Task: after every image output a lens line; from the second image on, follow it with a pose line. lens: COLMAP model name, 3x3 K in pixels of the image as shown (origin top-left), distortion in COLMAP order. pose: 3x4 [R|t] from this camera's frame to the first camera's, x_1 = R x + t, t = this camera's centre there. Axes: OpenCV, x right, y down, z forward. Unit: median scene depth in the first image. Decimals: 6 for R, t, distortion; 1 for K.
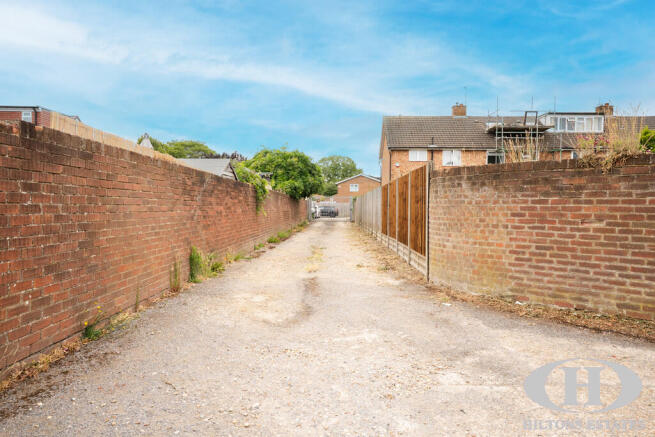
lens RADIAL K [[462.8, 0, 328.4], [0, 462.8, 219.8], [0, 0, 1]] dist [0.038636, 0.000557]
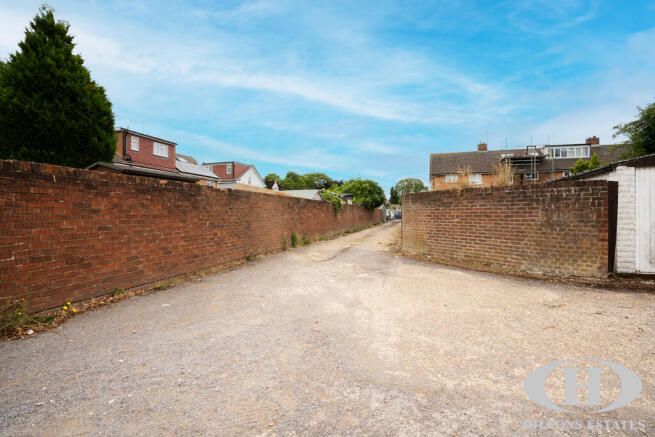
lens RADIAL K [[312.0, 0, 326.8], [0, 312.0, 218.4], [0, 0, 1]] dist [-0.005305, -0.000208]
pose [[0.964719, -0.009471, -0.263110, 0.088154], [0.006489, 0.999905, -0.012202, 0.004338], [0.263200, 0.010064, 0.964689, -0.138413]]
